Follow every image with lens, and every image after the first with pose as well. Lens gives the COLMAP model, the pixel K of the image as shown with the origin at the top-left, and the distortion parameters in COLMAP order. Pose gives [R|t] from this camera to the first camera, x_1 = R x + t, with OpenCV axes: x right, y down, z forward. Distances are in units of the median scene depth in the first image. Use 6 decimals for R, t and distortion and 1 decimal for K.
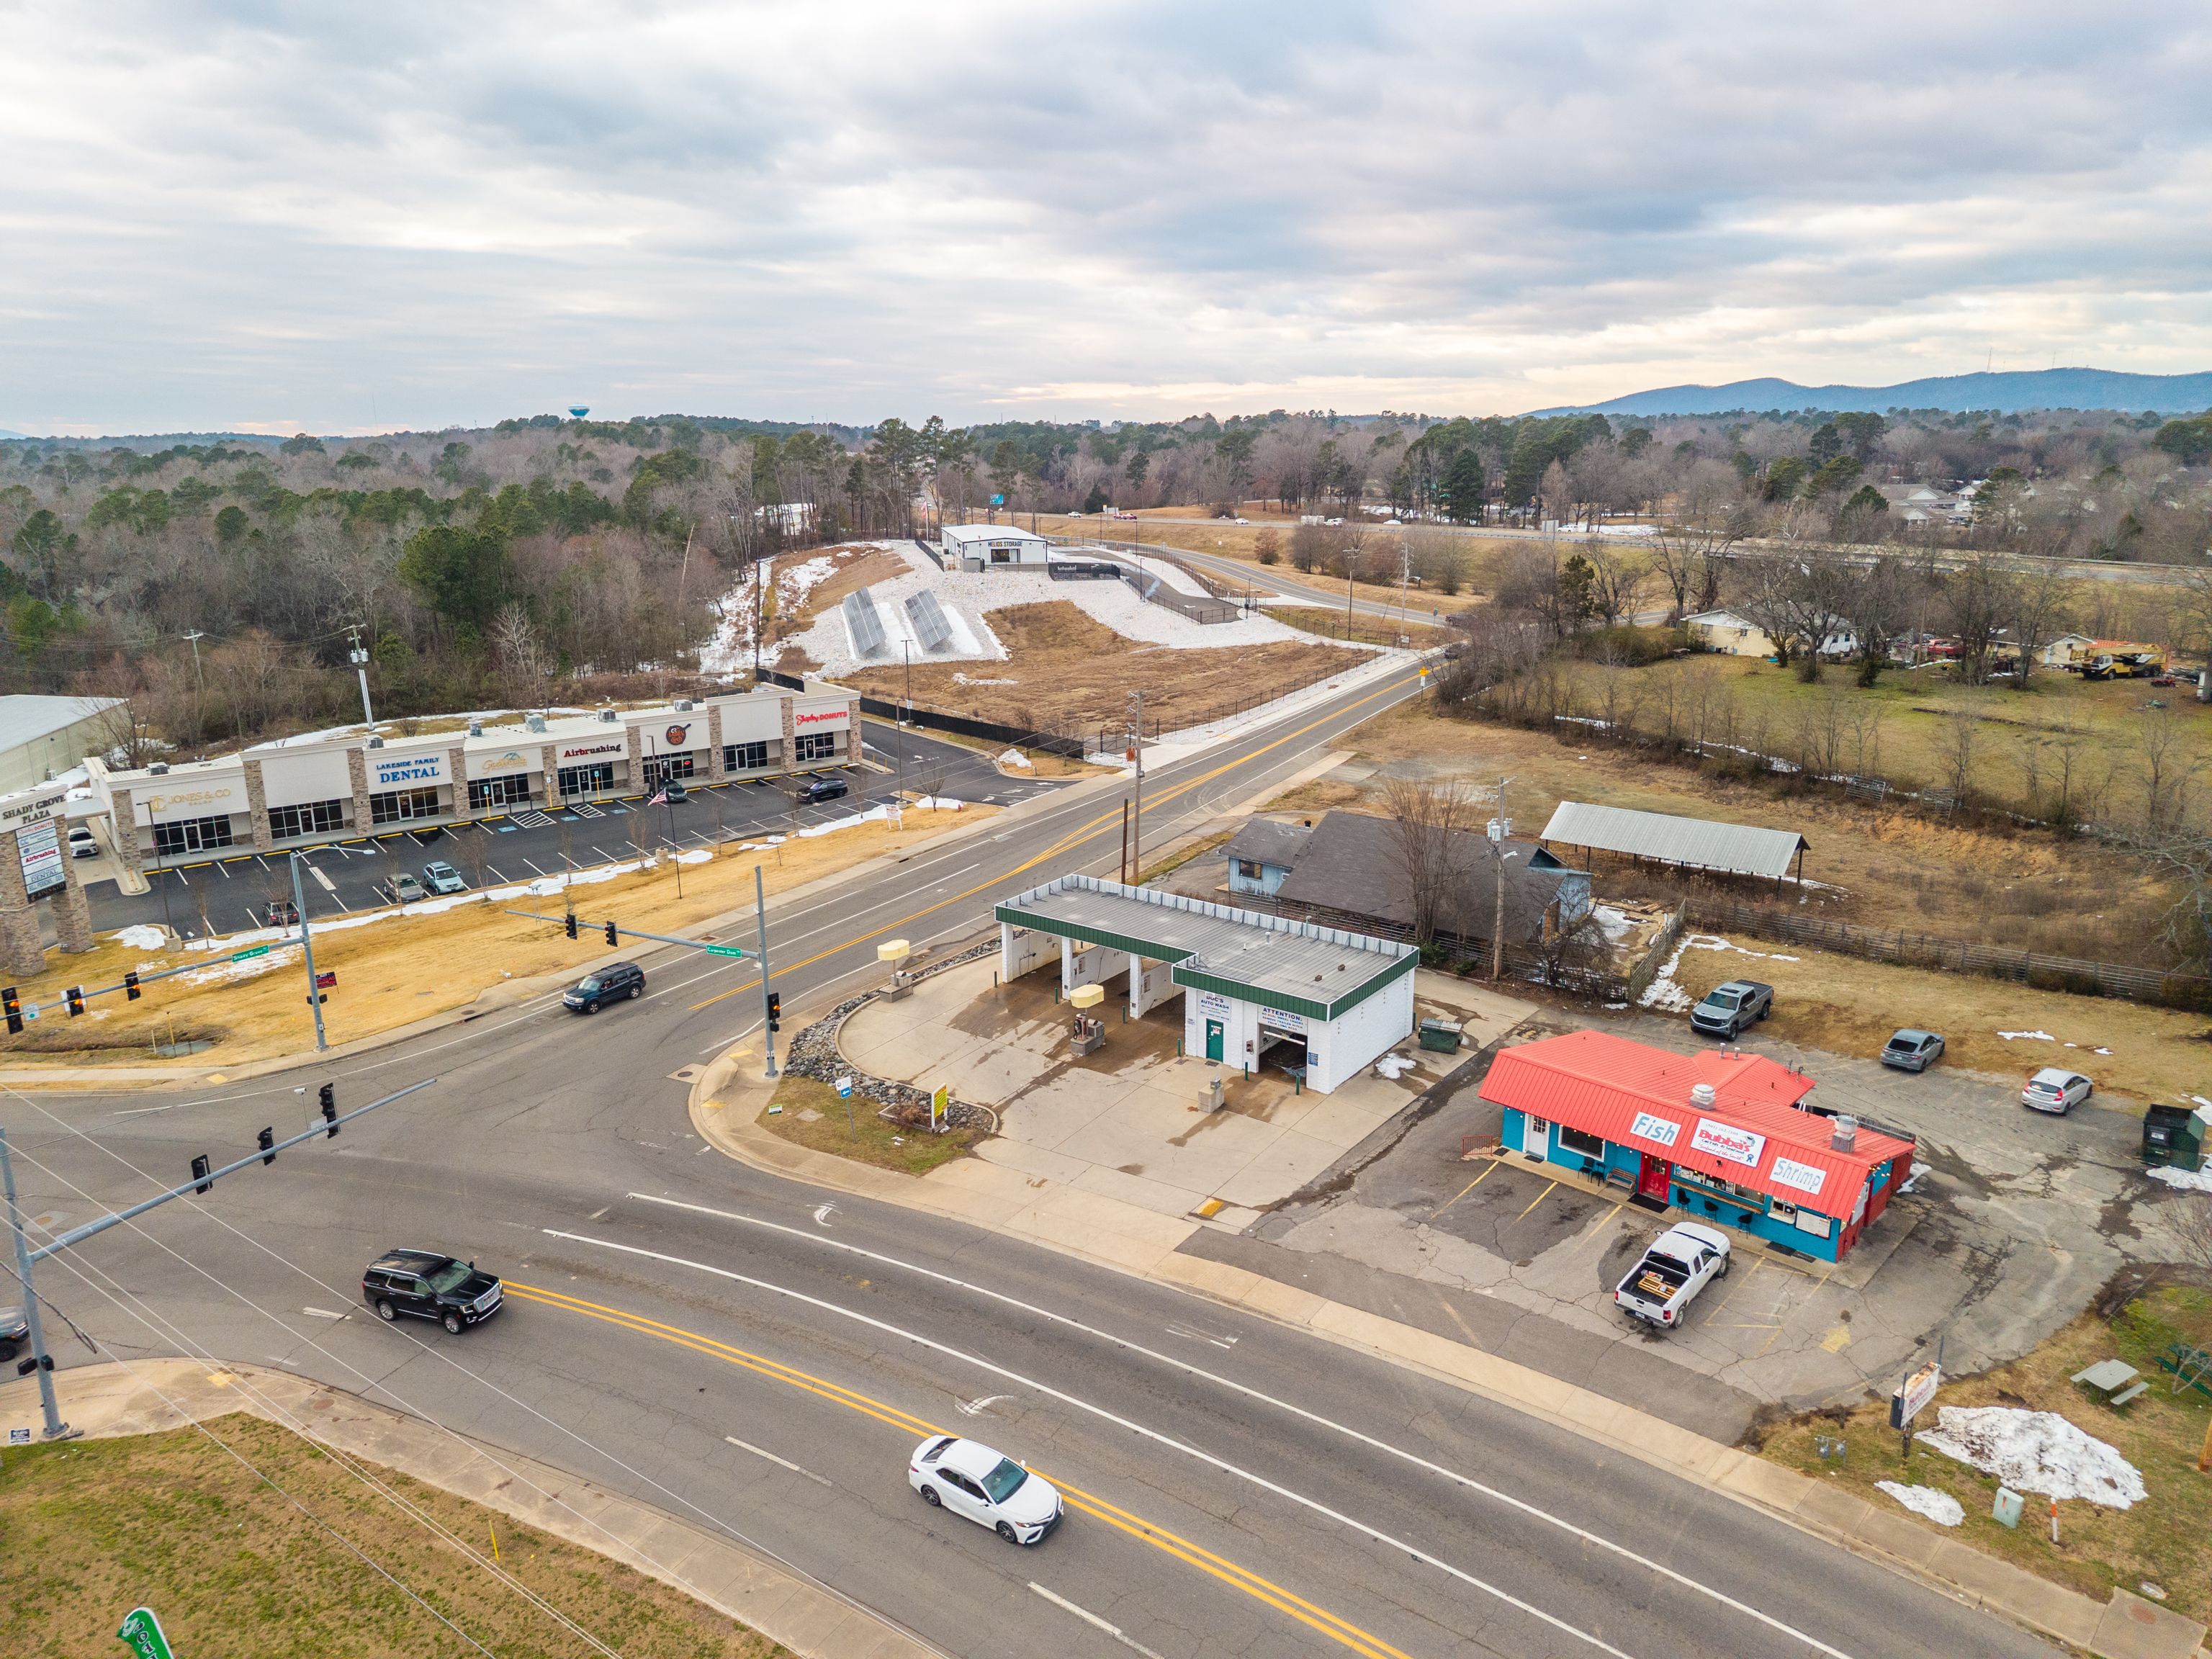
lens RADIAL K [[1466.0, 0, 1103.2], [0, 1466.0, 846.4], [0, 0, 1]] dist [0.037725, -0.034218]
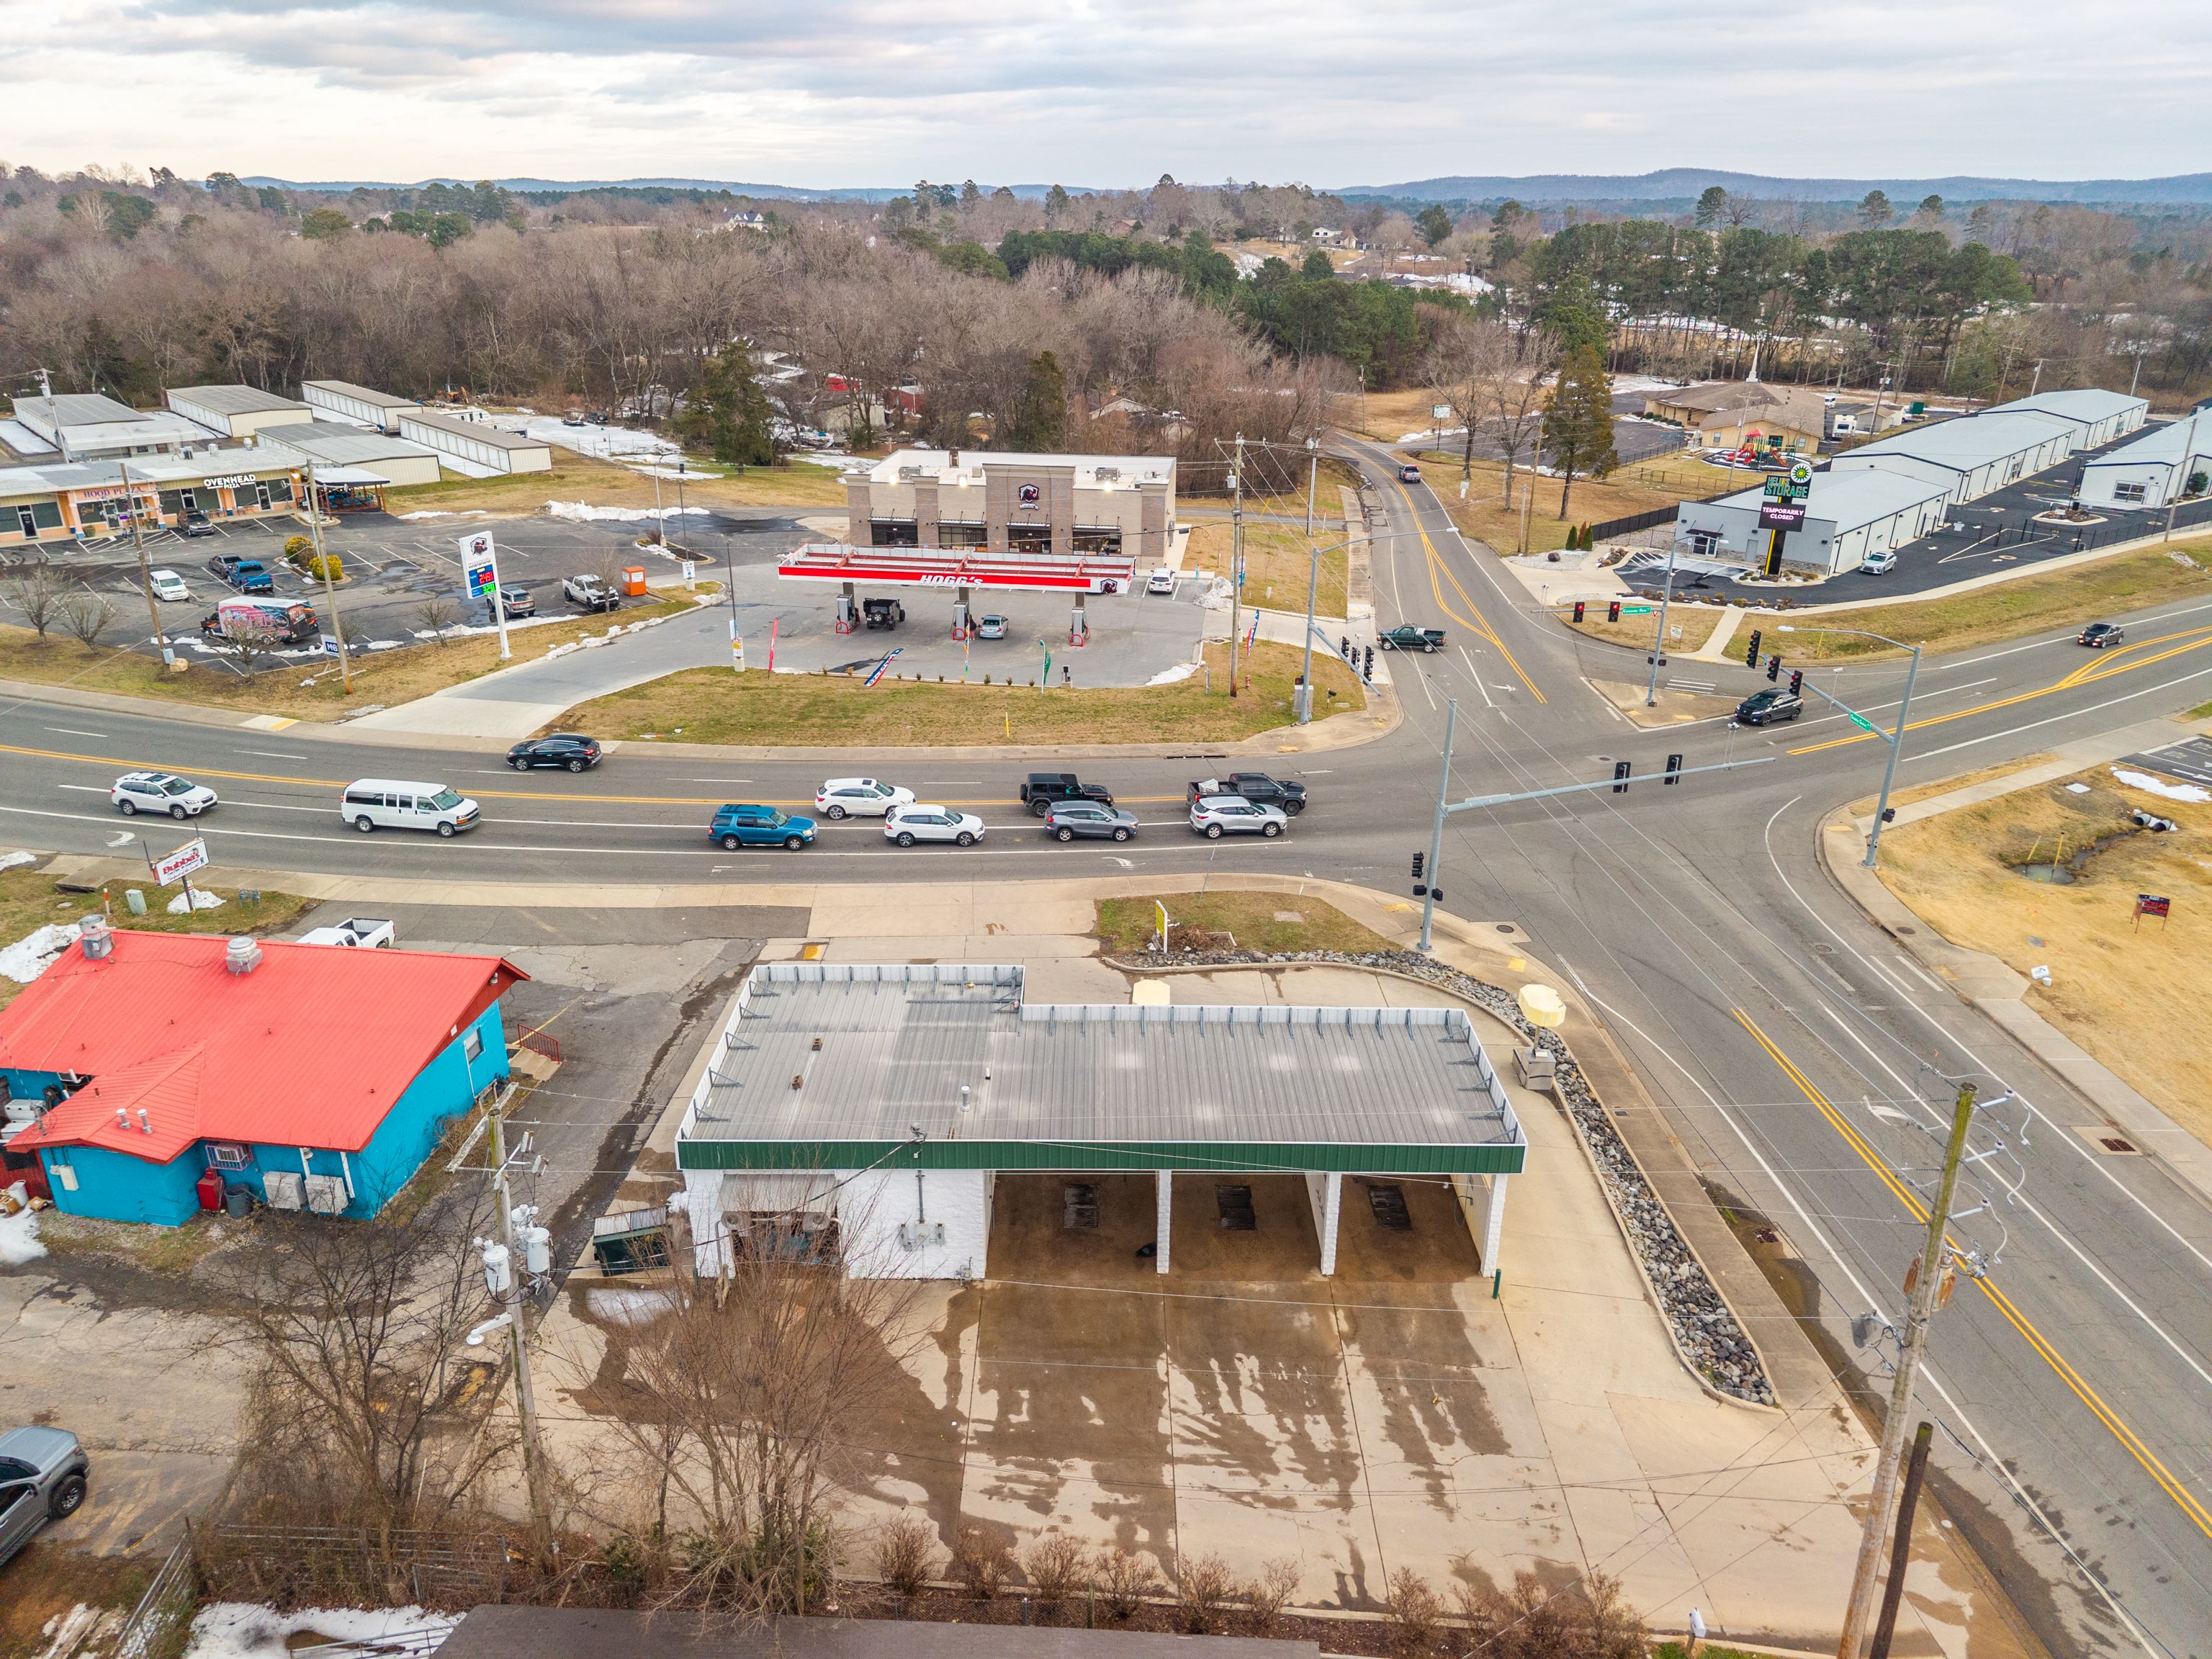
lens RADIAL K [[1473.0, 0, 1106.0], [0, 1473.0, 829.5], [0, 0, 1]] dist [0.030601, -0.032559]
pose [[-0.801310, 0.231914, -0.551470, 0.271982], [-0.167492, 0.797973, 0.578952, -0.262949], [0.574325, 0.556287, -0.600580, 1.024022]]
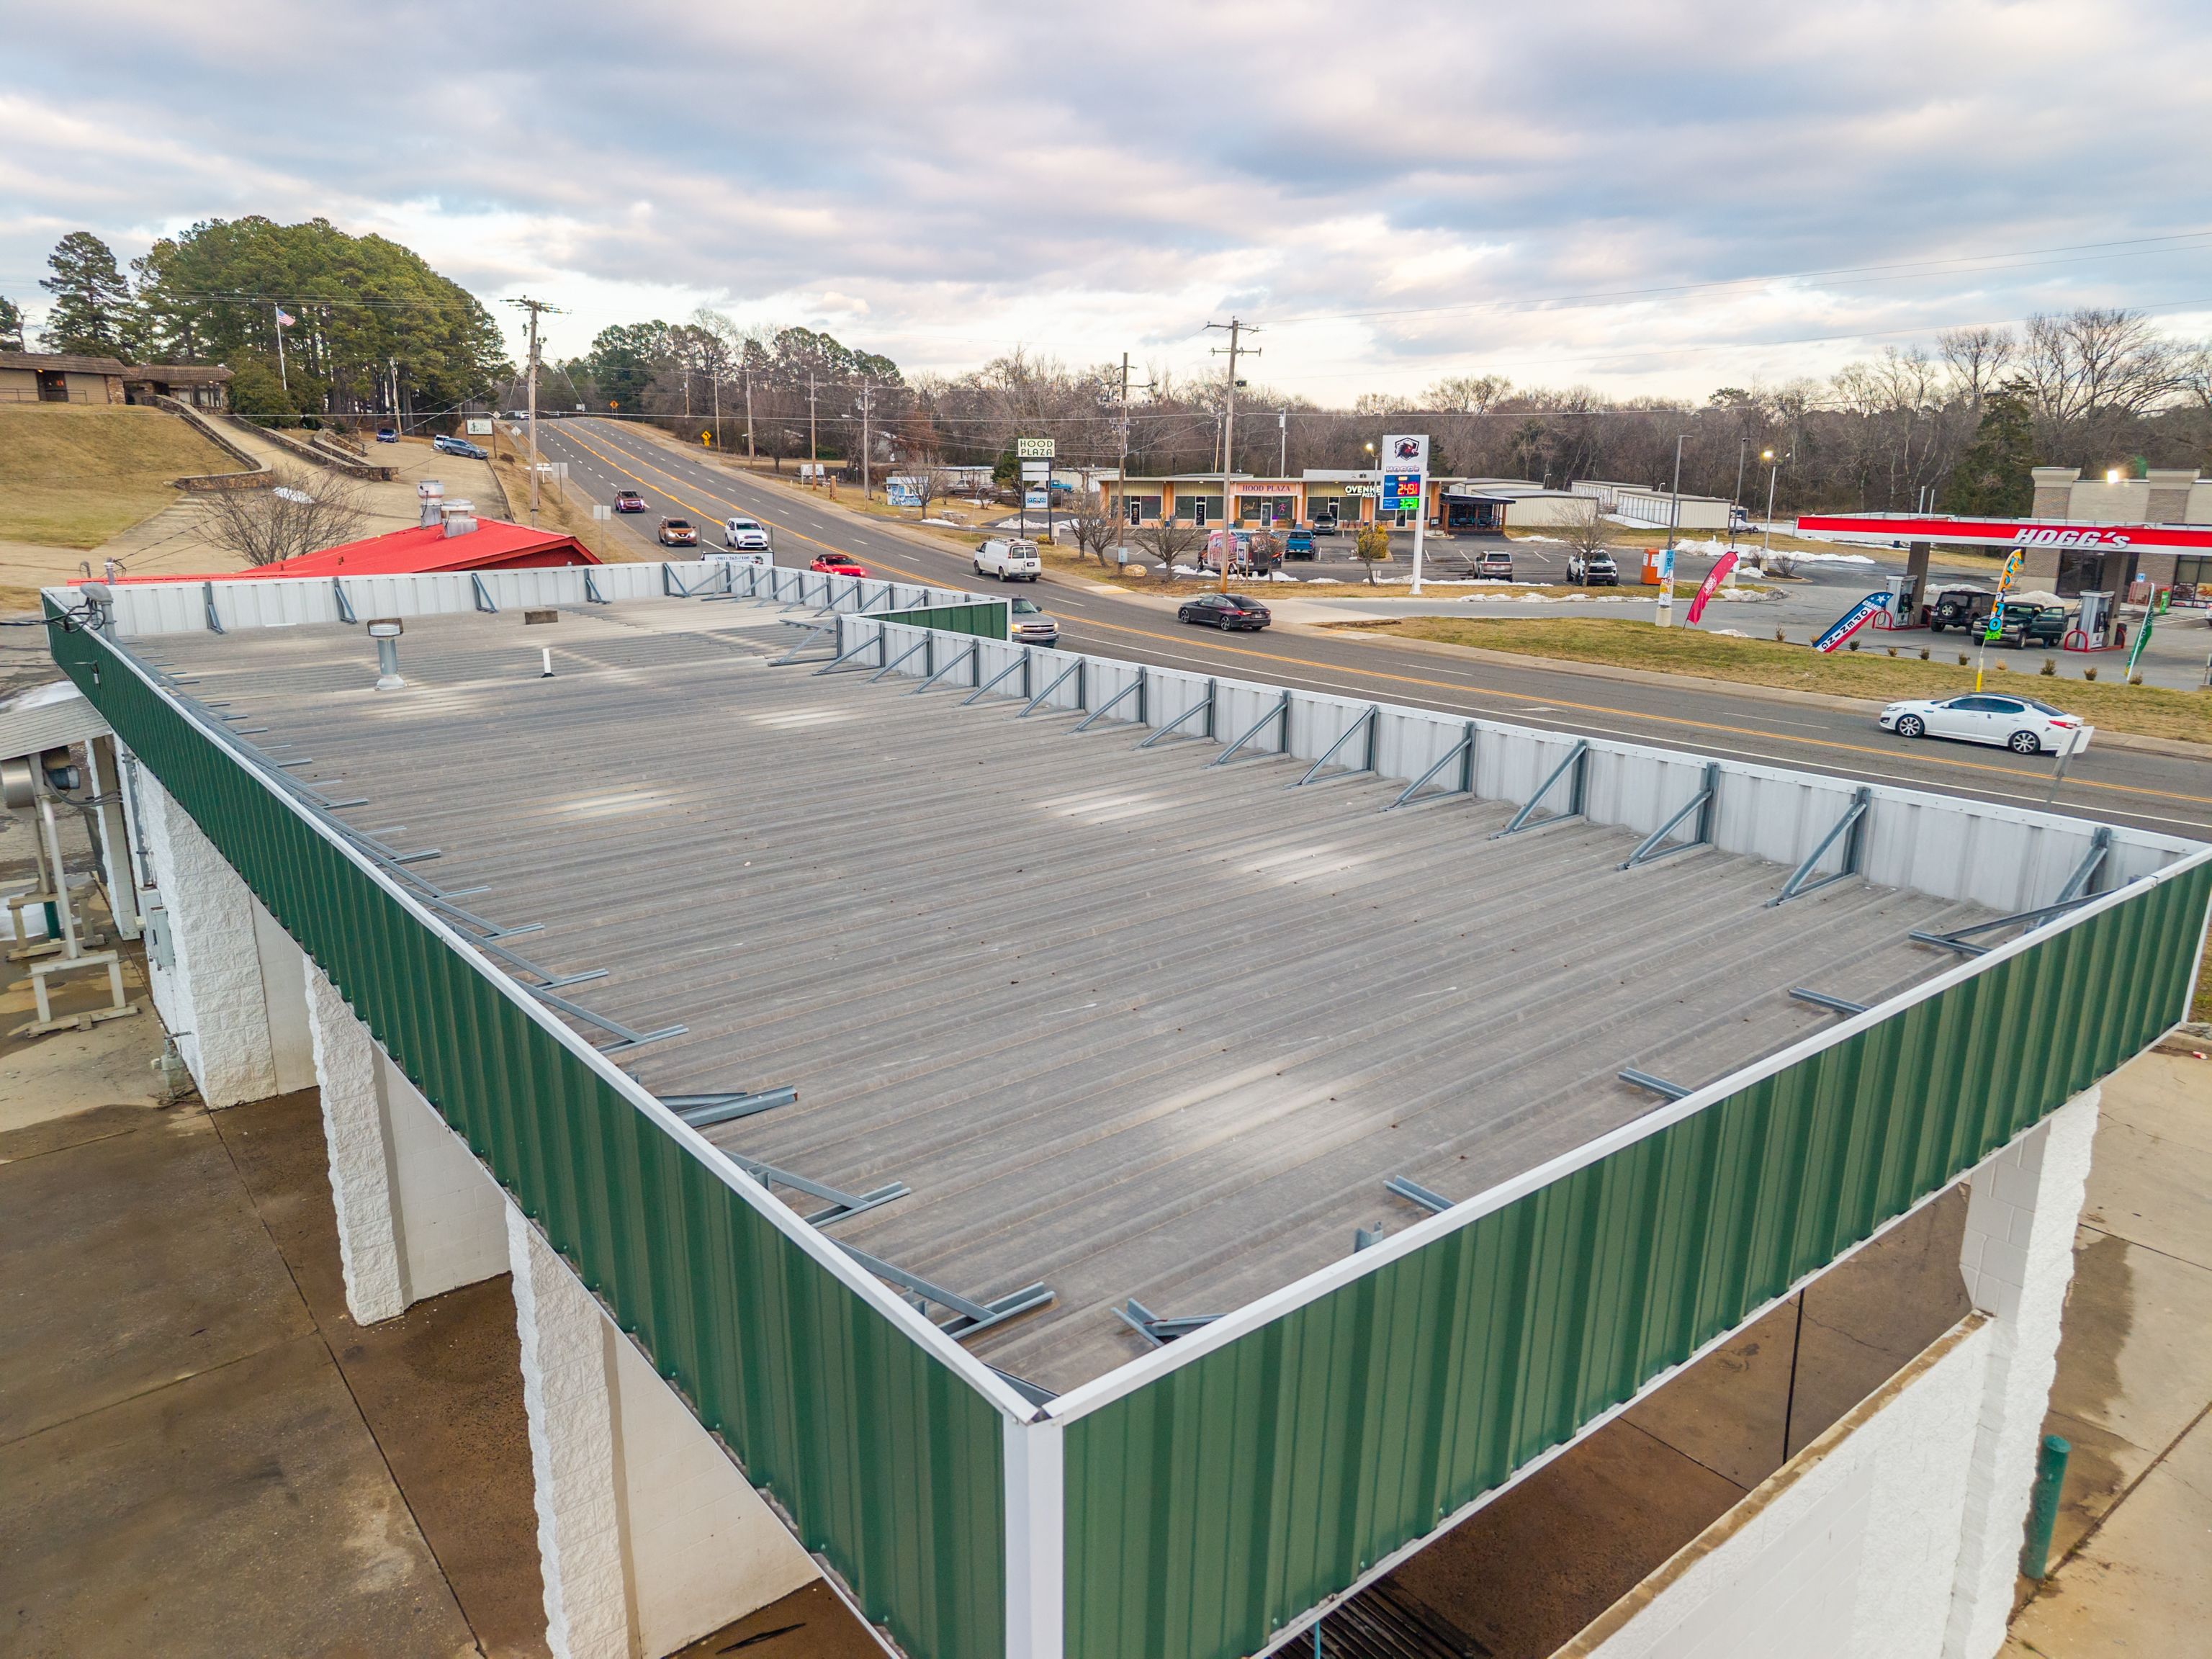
lens RADIAL K [[1466.0, 0, 1103.2], [0, 1466.0, 846.4], [0, 0, 1]] dist [0.037725, -0.034218]
pose [[-0.966906, -0.064569, 0.246827, -0.026811], [0.069876, 0.863435, 0.499598, -0.006396], [-0.245378, 0.500311, -0.830348, 0.913989]]
